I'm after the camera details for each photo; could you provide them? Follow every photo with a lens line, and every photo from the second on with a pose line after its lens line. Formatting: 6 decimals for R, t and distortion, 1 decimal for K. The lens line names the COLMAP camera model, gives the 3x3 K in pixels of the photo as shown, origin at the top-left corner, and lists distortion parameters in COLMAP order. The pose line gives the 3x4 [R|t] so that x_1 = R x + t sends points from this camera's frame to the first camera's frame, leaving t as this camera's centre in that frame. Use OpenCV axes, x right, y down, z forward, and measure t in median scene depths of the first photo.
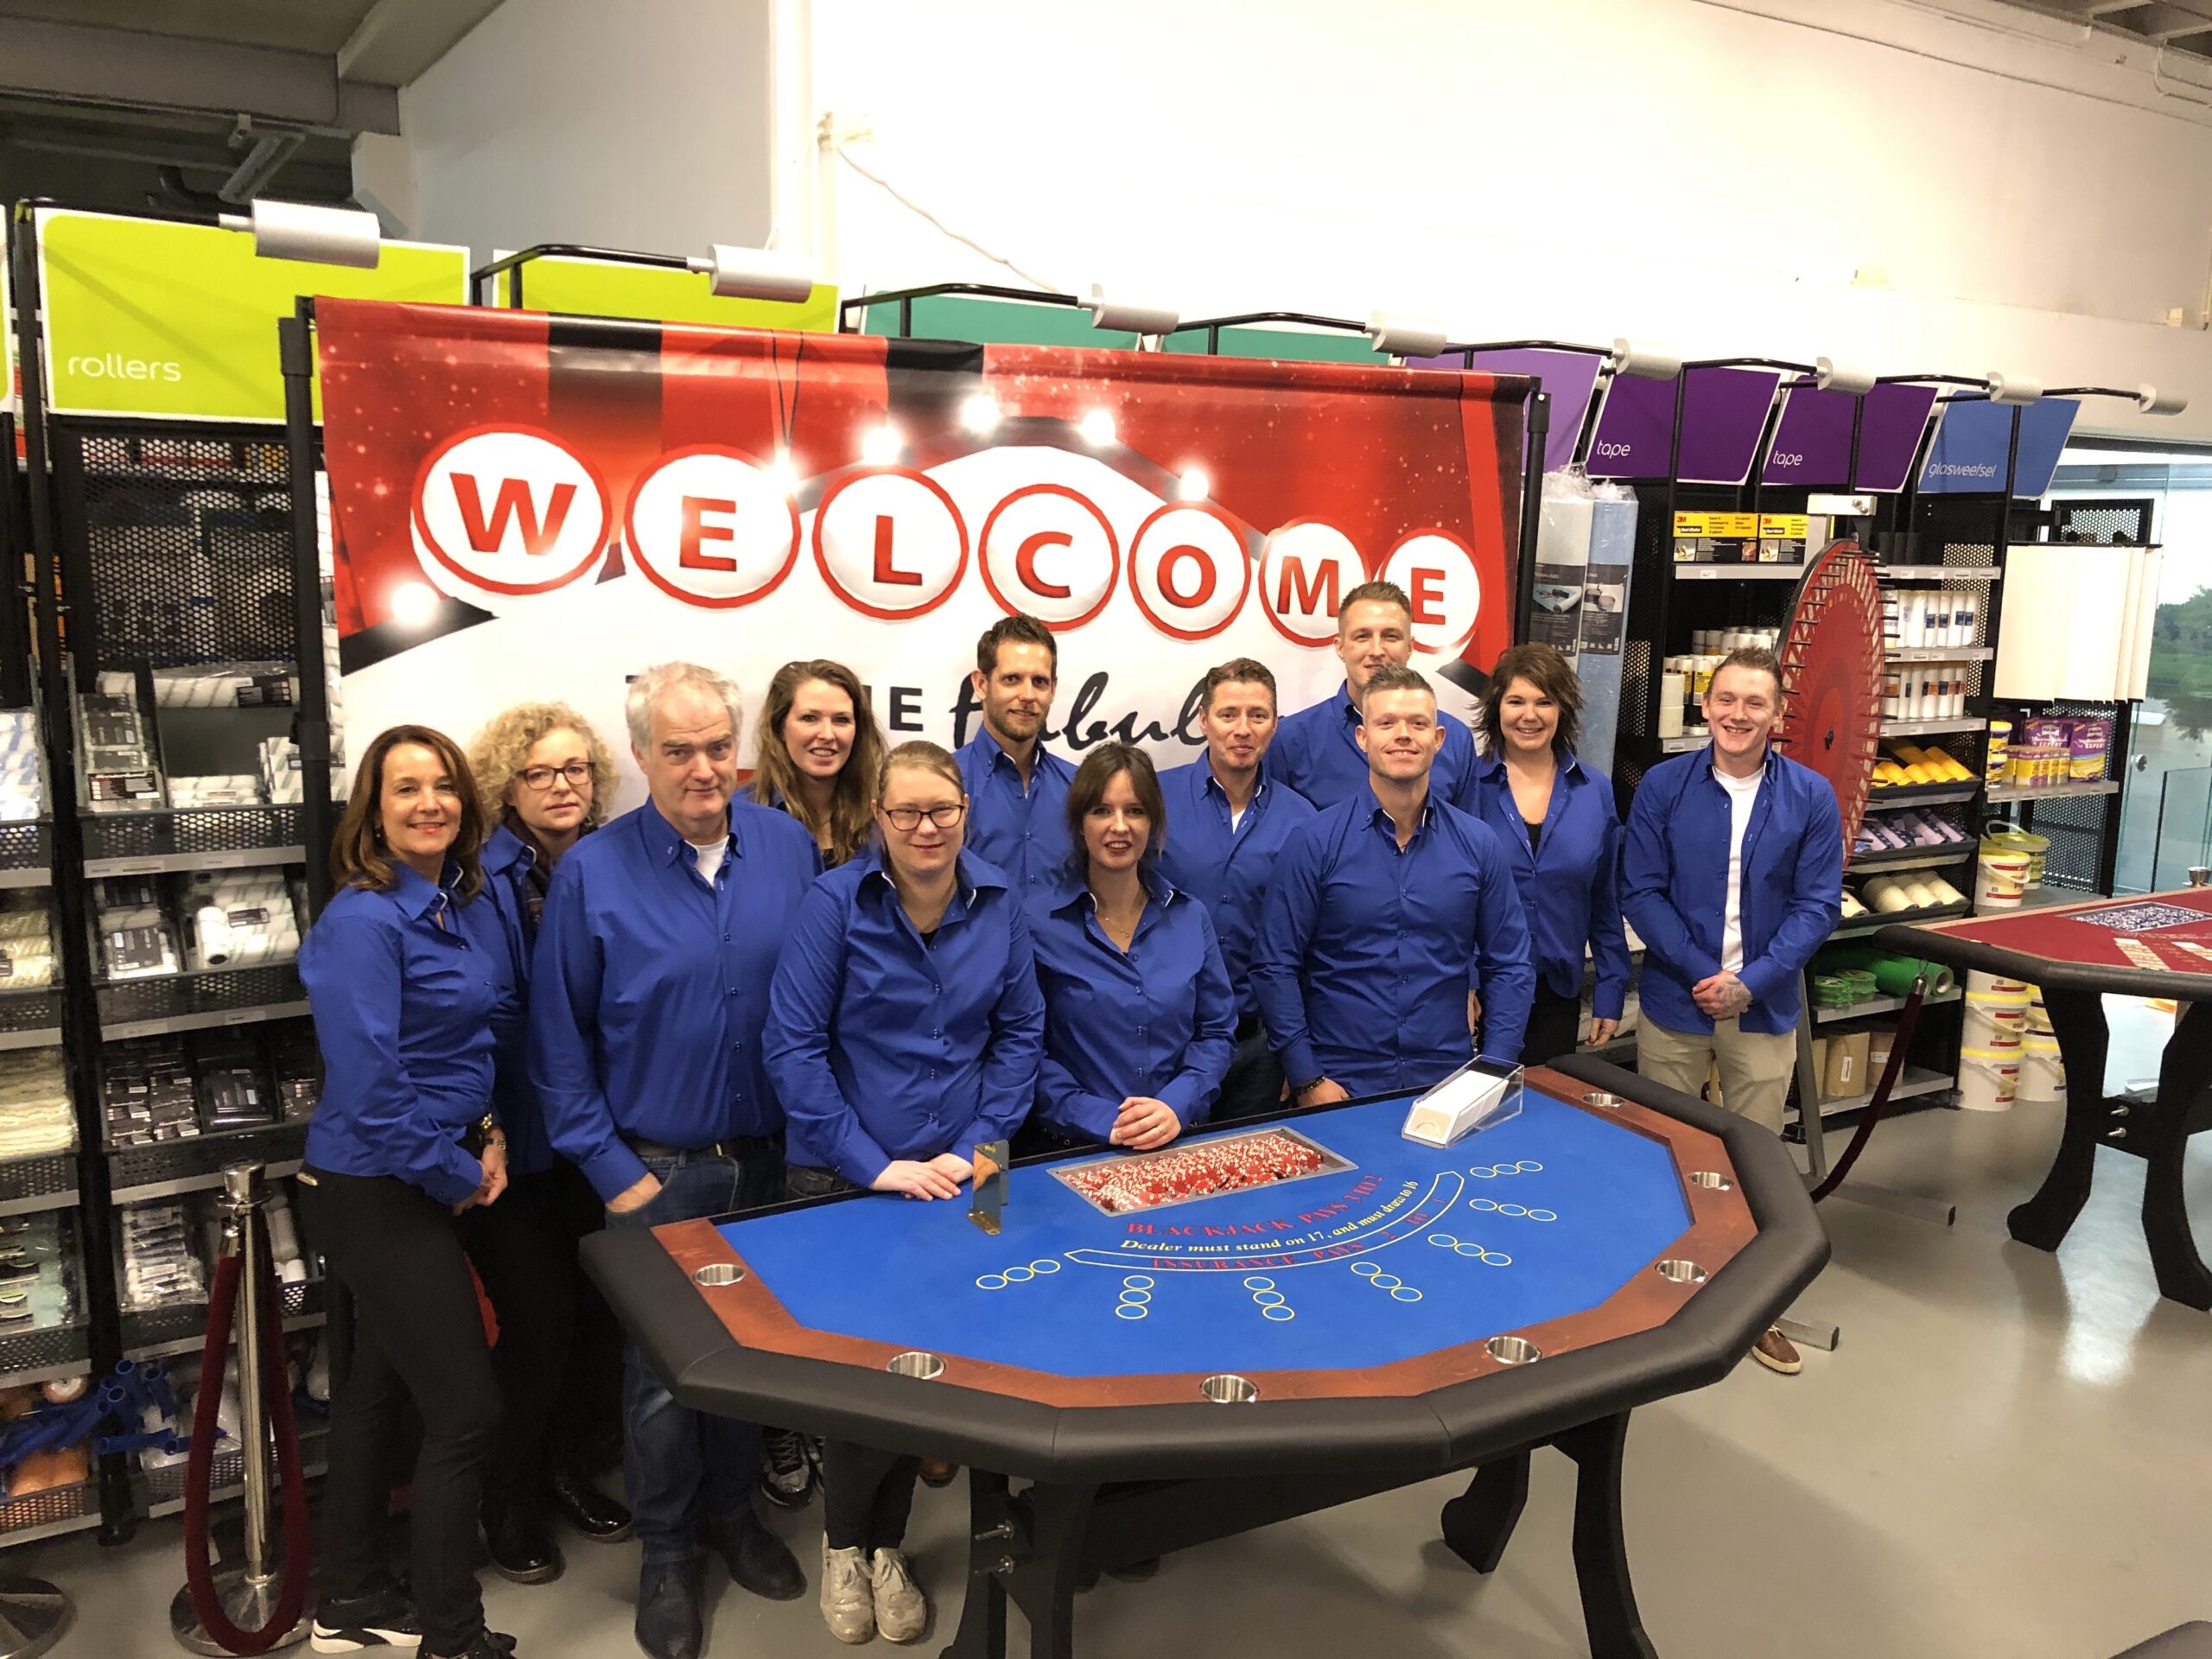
lens RADIAL K [[1759.7, 0, 1106.0], [0, 1759.7, 829.5], [0, 0, 1]] dist [0.048944, -0.065999]
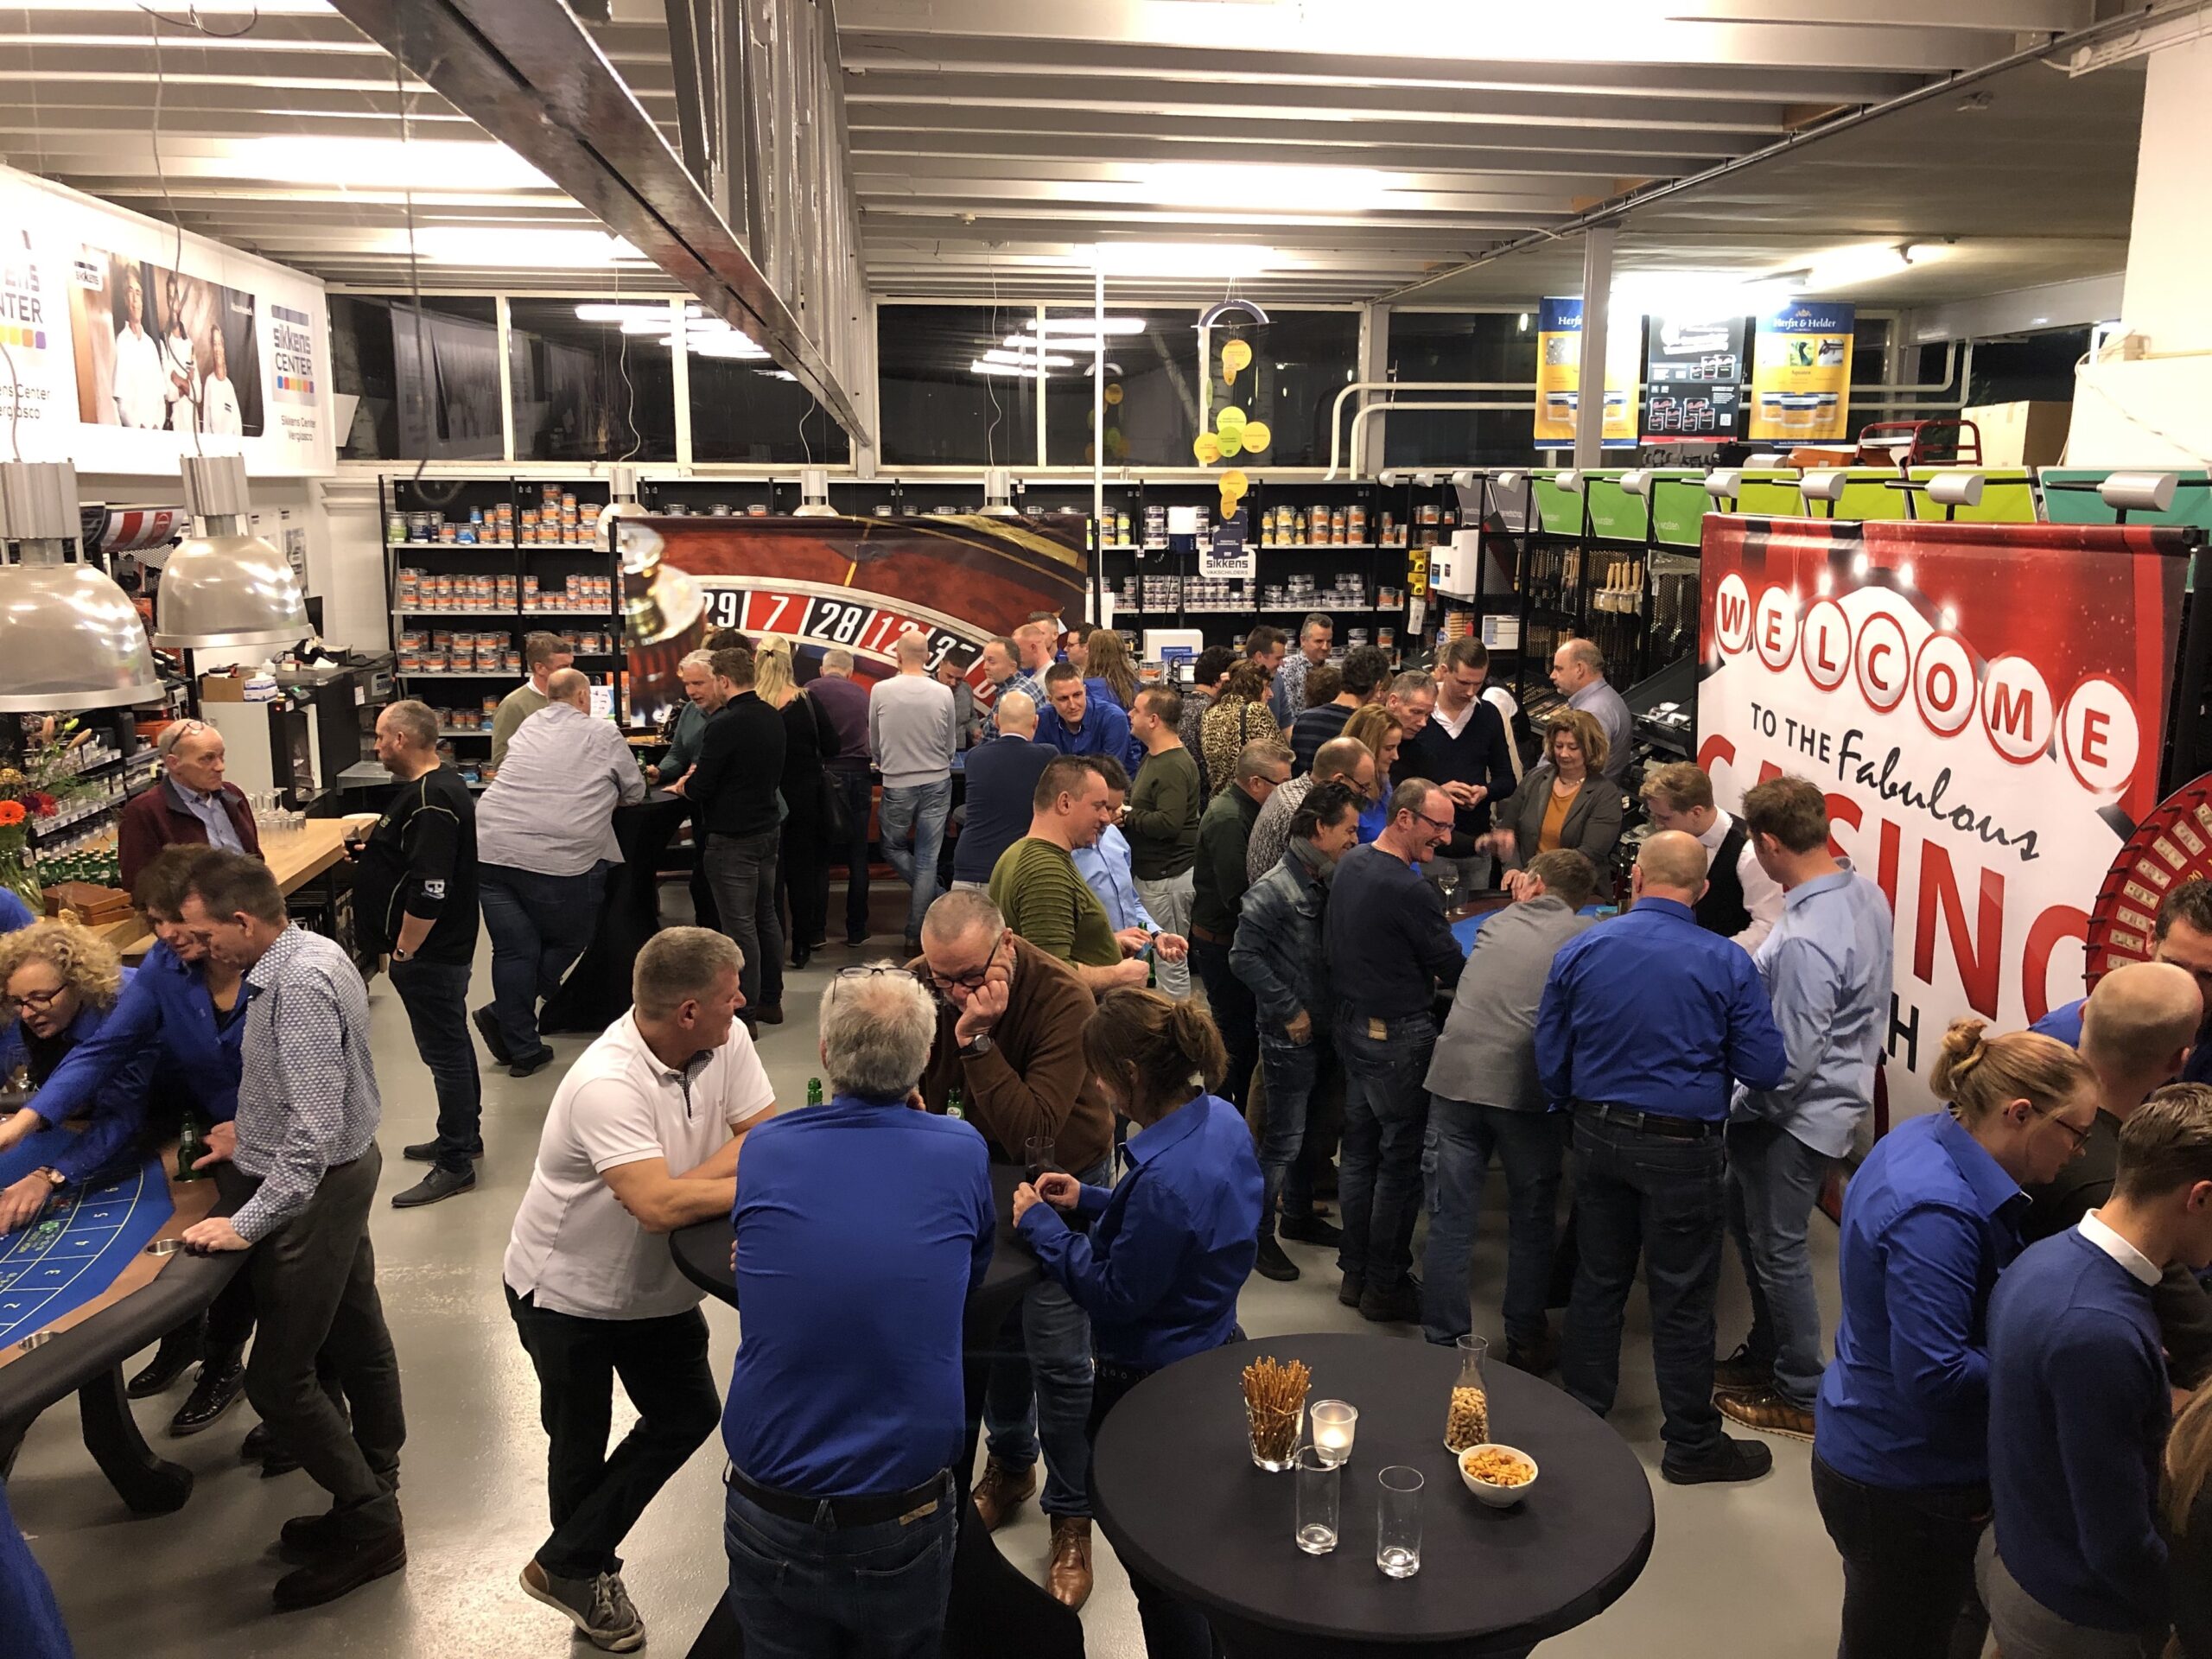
lens RADIAL K [[1759.7, 0, 1106.0], [0, 1759.7, 829.5], [0, 0, 1]] dist [0.048944, -0.065999]
pose [[-0.409996, 0.145267, -0.900445, 1.546192], [-0.191420, 0.951544, 0.240669, -0.248574], [0.891775, 0.271037, -0.362322, 0.980295]]
